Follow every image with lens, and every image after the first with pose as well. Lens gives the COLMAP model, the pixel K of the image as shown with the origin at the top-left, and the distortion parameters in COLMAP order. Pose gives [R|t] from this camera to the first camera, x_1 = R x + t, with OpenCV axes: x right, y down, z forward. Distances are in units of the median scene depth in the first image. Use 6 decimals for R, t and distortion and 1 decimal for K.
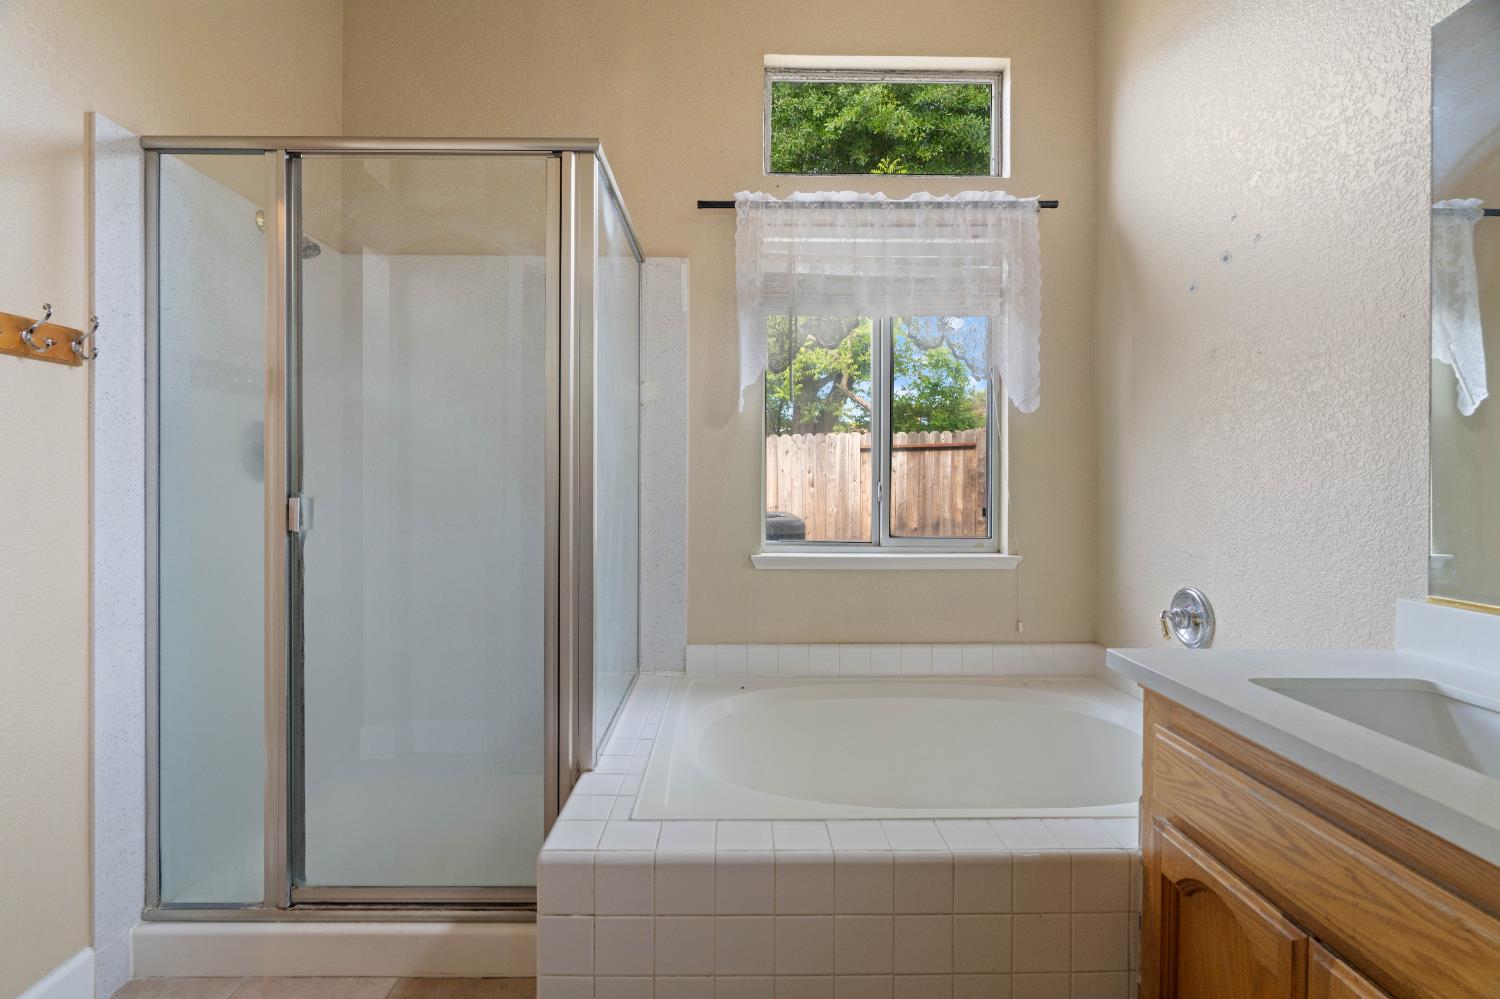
lens RADIAL K [[675.1, 0, 750.8], [0, 675.1, 481.7], [0, 0, 1]] dist [-0.000770, 0.000291]
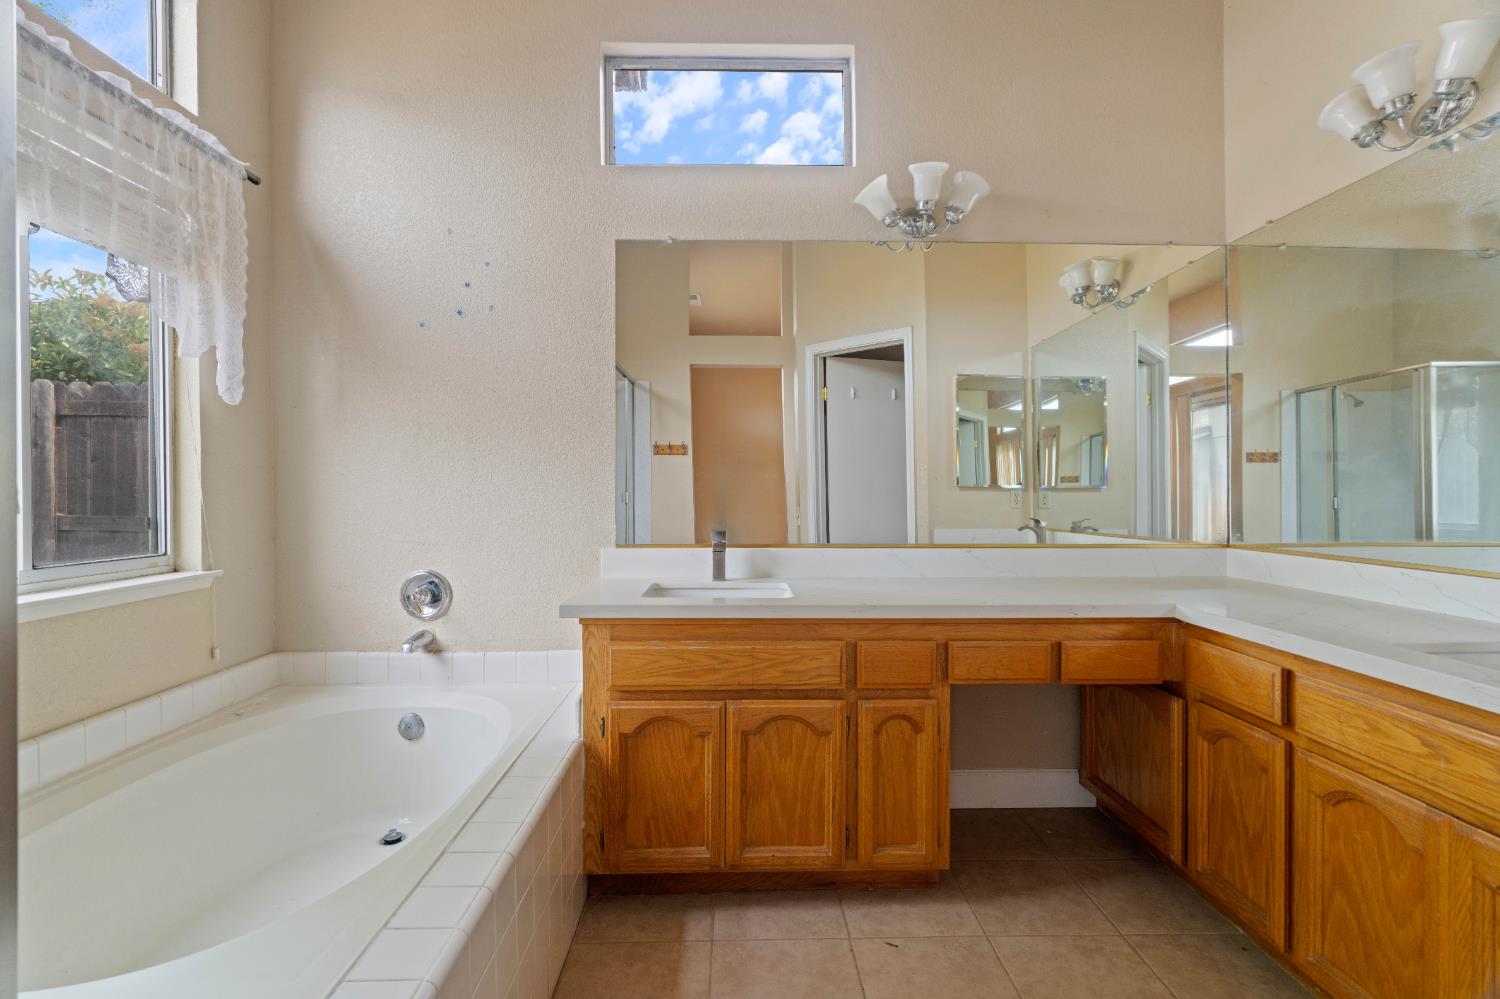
lens RADIAL K [[690.2, 0, 744.9], [0, 690.2, 489.3], [0, 0, 1]] dist [-0.003644, 0.001014]
pose [[0.015032, -0.002781, 0.999883, -0.471817], [-0.002540, 0.999993, 0.002819, 0.003450], [-0.999884, -0.002582, 0.015024, 0.325934]]
